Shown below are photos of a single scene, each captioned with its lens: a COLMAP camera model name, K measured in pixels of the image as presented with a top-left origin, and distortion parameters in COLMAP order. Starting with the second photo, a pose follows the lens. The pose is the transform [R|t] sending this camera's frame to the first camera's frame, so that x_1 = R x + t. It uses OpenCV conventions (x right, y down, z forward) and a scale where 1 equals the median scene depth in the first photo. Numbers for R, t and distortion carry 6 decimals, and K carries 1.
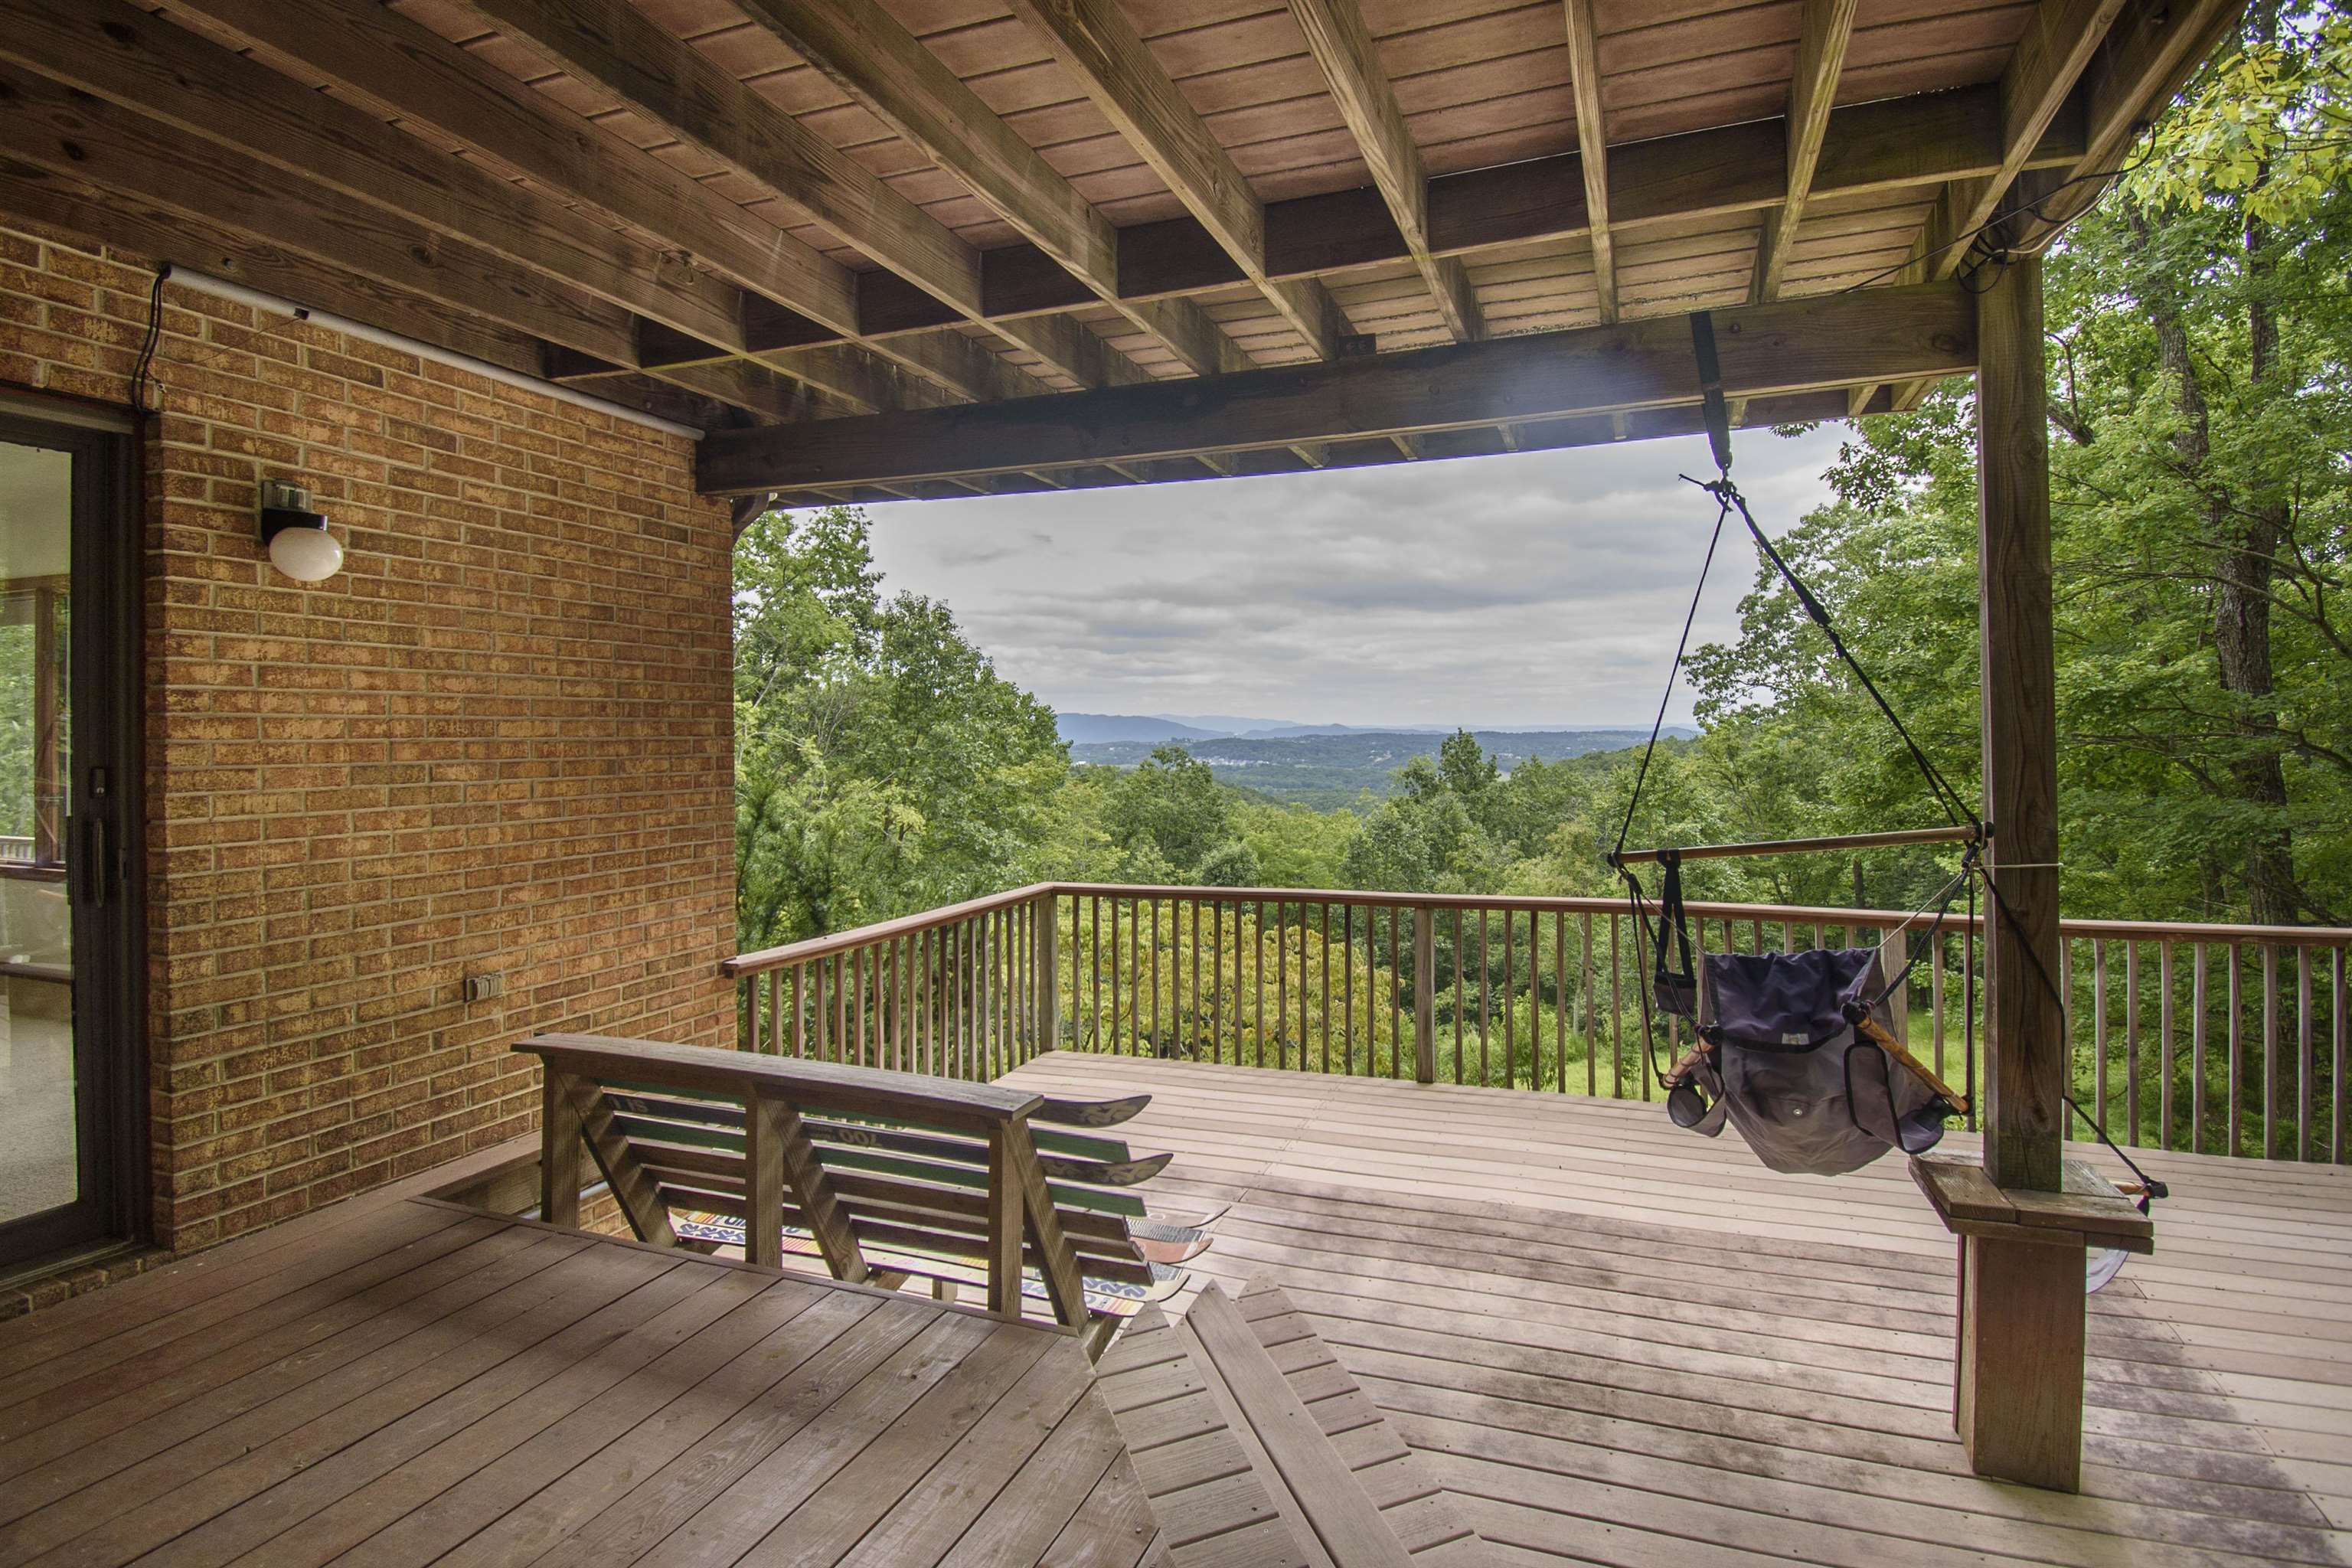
lens RADIAL K [[1101.3, 0, 1218.8], [0, 1101.3, 721.2], [0, 0, 1]] dist [0.031735, 0.000405]
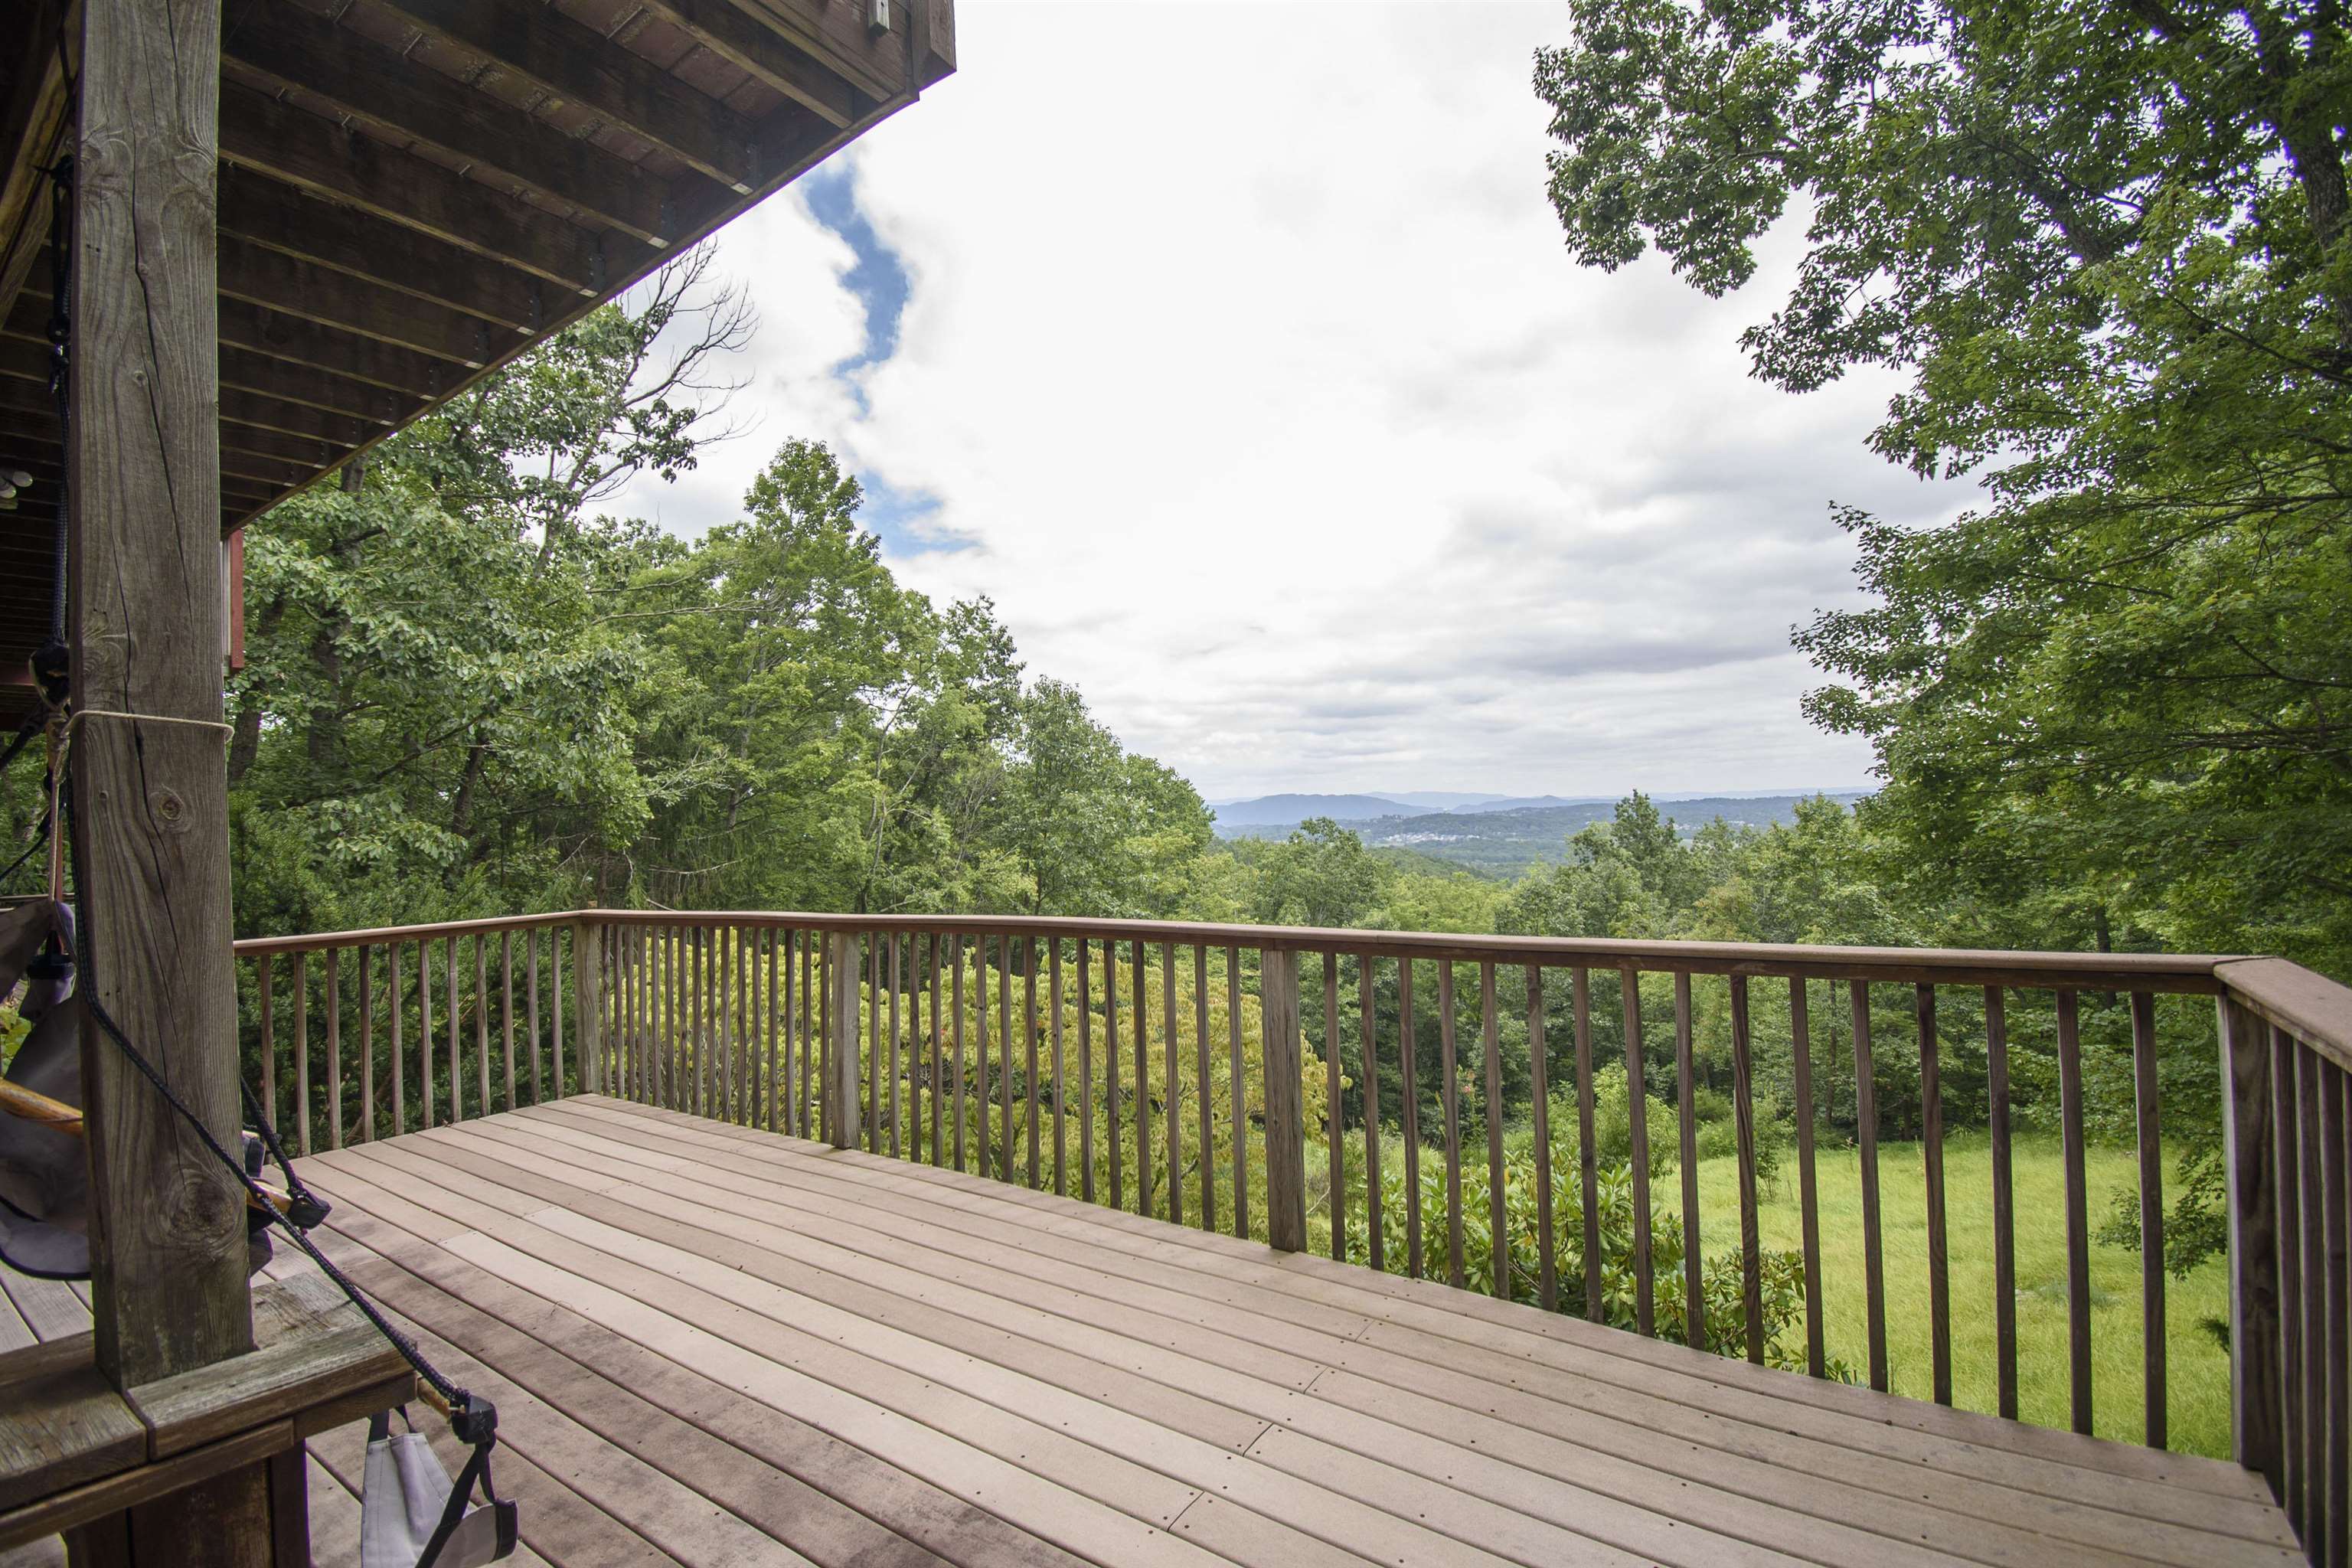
lens RADIAL K [[1045.0, 0, 1179.4], [0, 1045.0, 802.5], [0, 0, 1]] dist [-0.012708, -0.001543]
pose [[0.960069, -0.030552, -0.278091, 0.113612], [0.029485, 0.999533, -0.008020, 0.015344], [0.278206, -0.000500, 0.960521, 0.060277]]
